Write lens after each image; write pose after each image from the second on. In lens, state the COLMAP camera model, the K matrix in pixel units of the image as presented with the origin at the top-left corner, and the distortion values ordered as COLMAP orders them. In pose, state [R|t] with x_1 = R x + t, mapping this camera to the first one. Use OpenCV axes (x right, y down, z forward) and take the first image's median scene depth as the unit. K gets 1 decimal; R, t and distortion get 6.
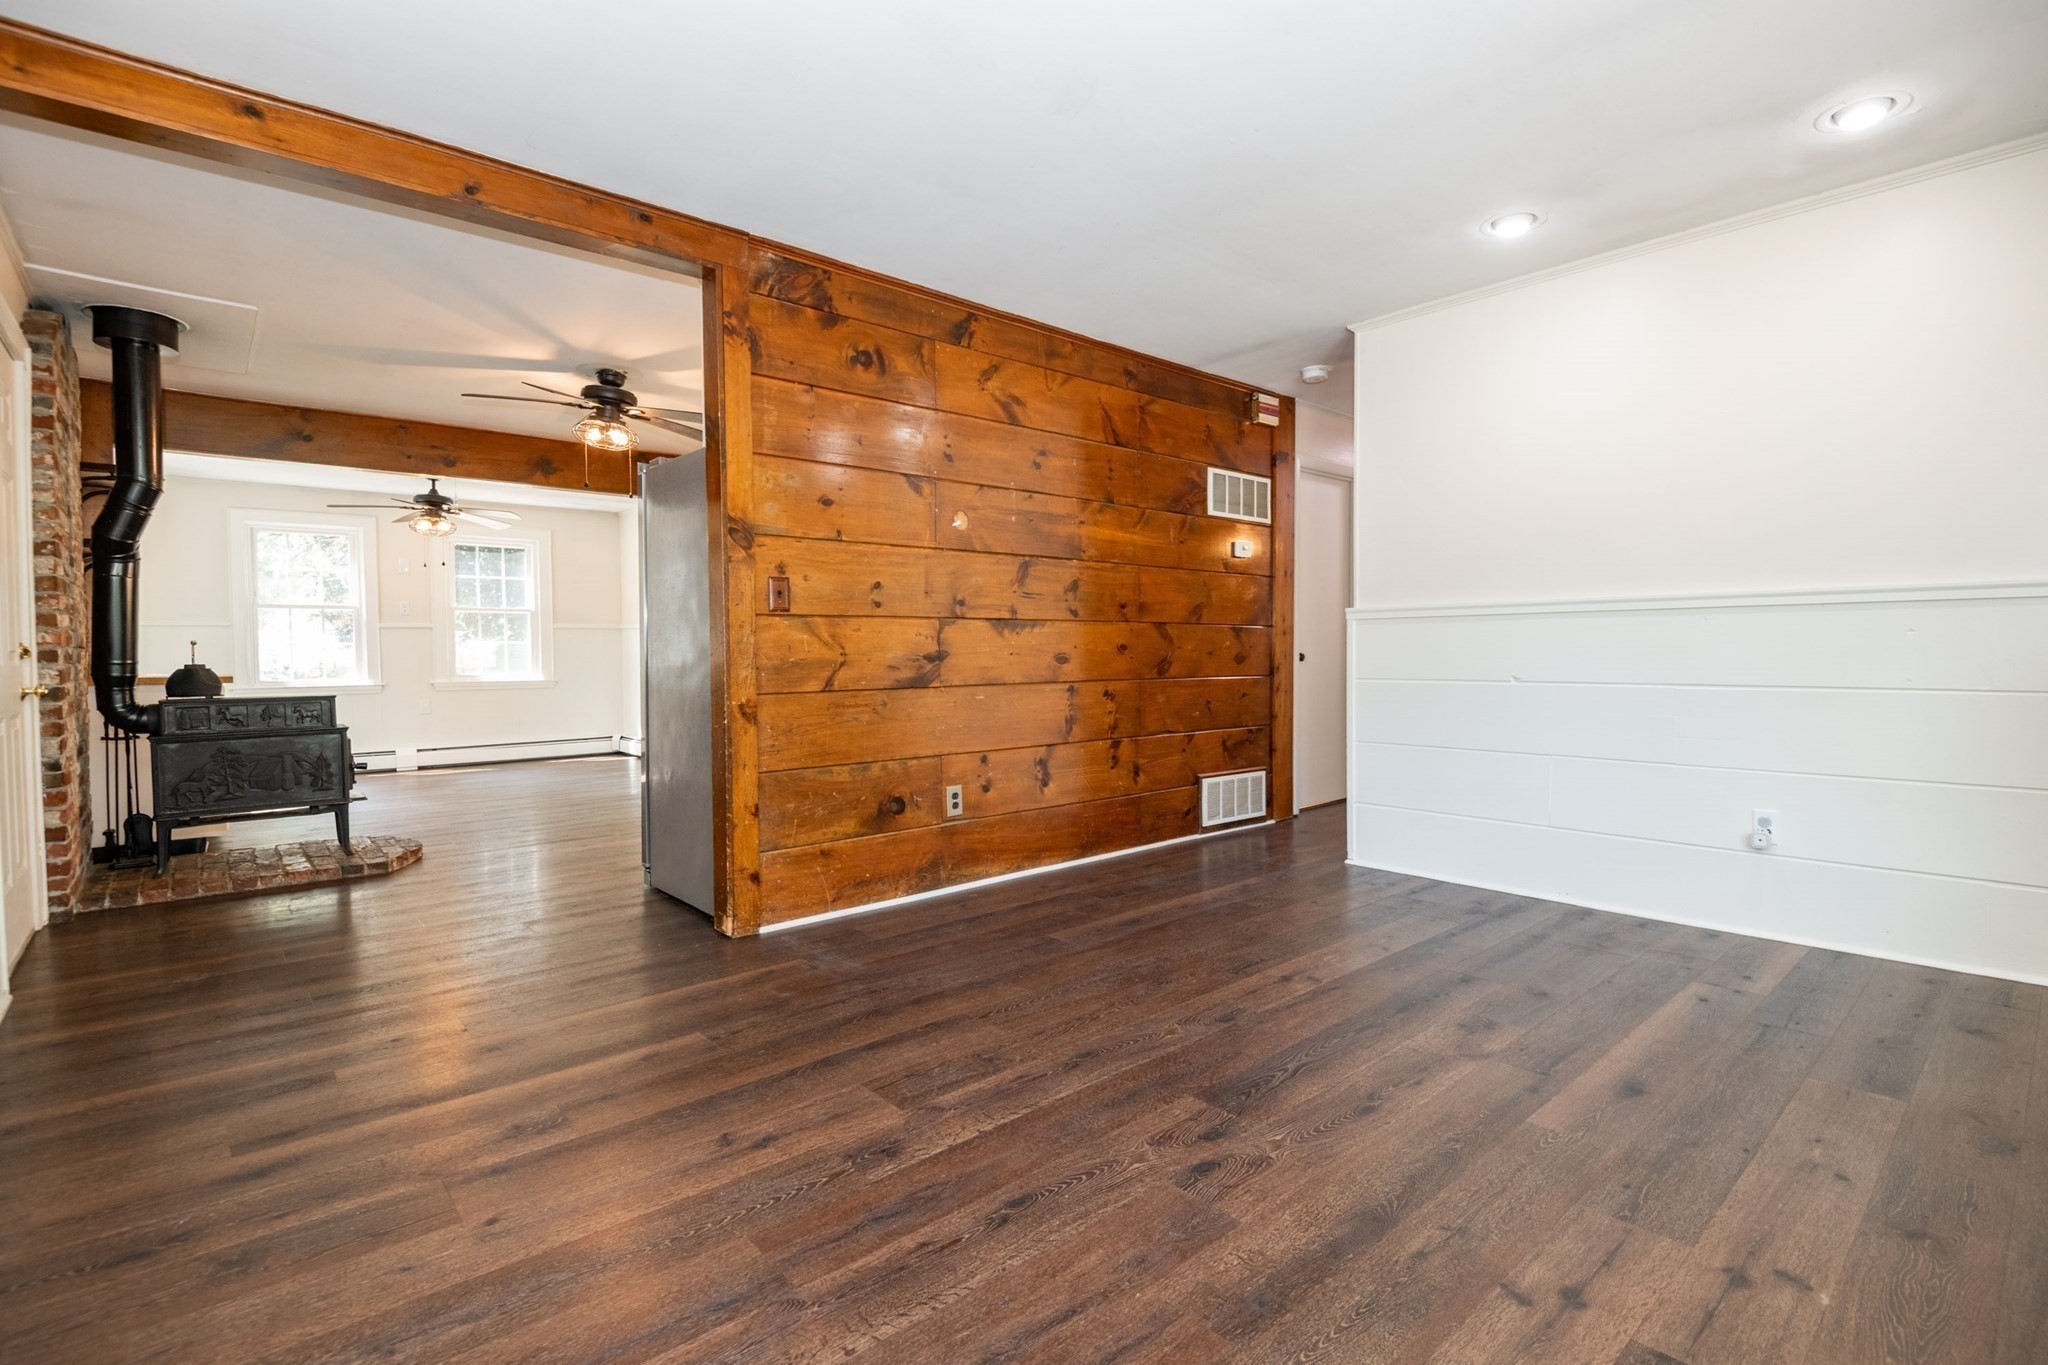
lens RADIAL K [[950.6, 0, 1030.1], [0, 950.6, 675.7], [0, 0, 1]] dist [-0.012187, -0.002321]
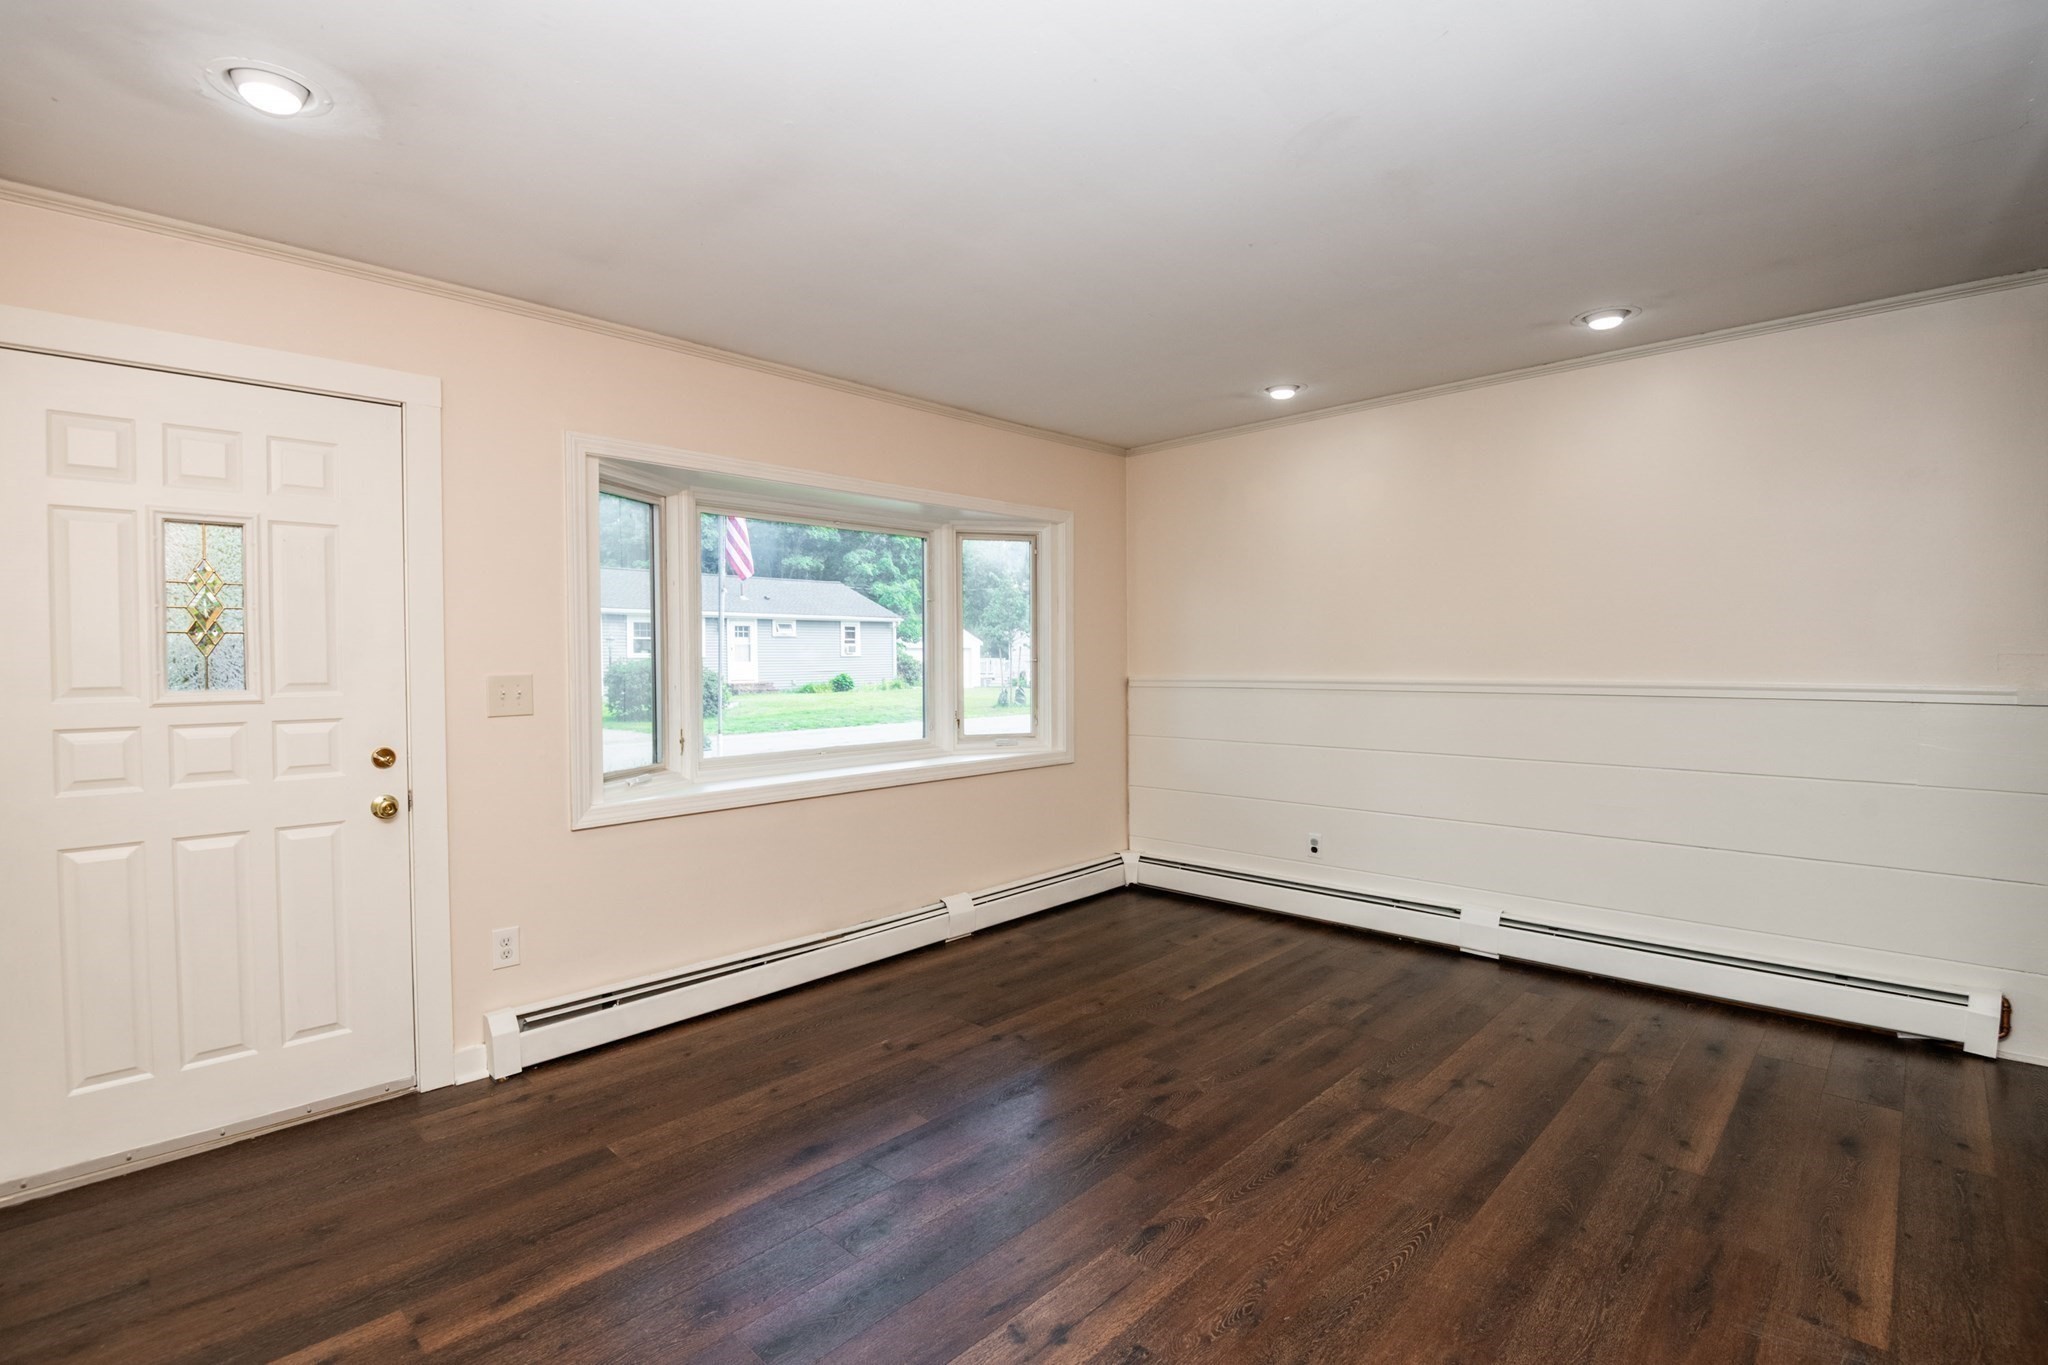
lens RADIAL K [[950.6, 0, 1026.5], [0, 950.6, 684.0], [0, 0, 1]] dist [-0.012187, -0.002321]
pose [[-0.996856, 0.021689, -0.076210, 0.411338], [0.017475, 0.998304, 0.055524, -0.188970], [0.077285, 0.054018, -0.995545, 1.997986]]
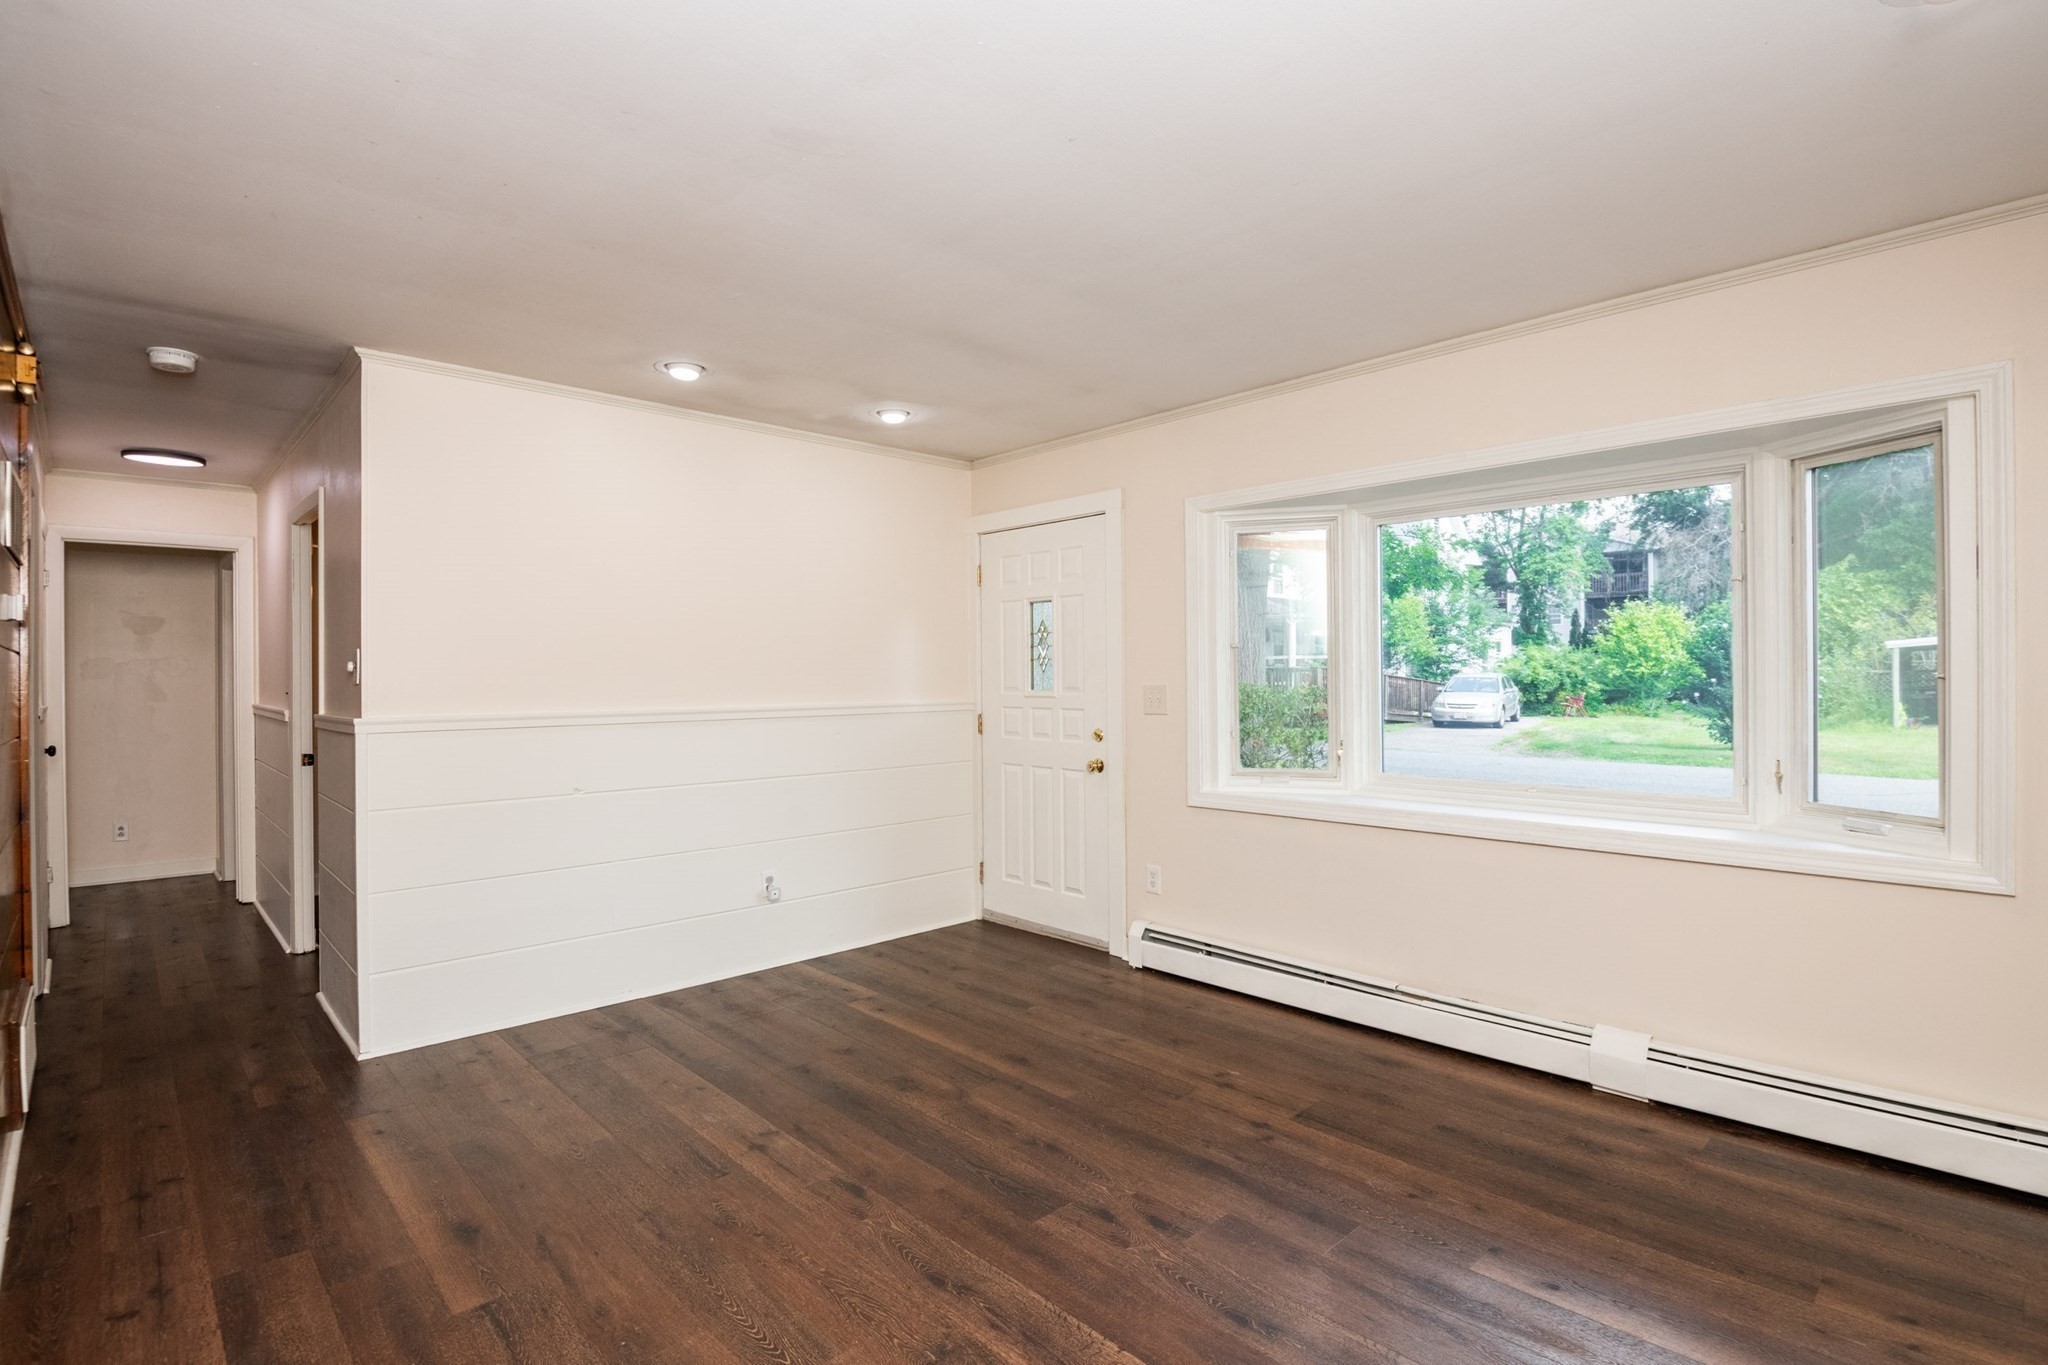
lens RADIAL K [[987.4, 0, 1030.3], [0, 987.4, 670.2], [0, 0, 1]] dist [0.001544, -0.002139]
pose [[-0.031534, 0.011256, 0.999439, -0.880388], [0.035925, 0.999303, -0.010121, -0.157715], [-0.998857, 0.035585, -0.031916, 0.932075]]
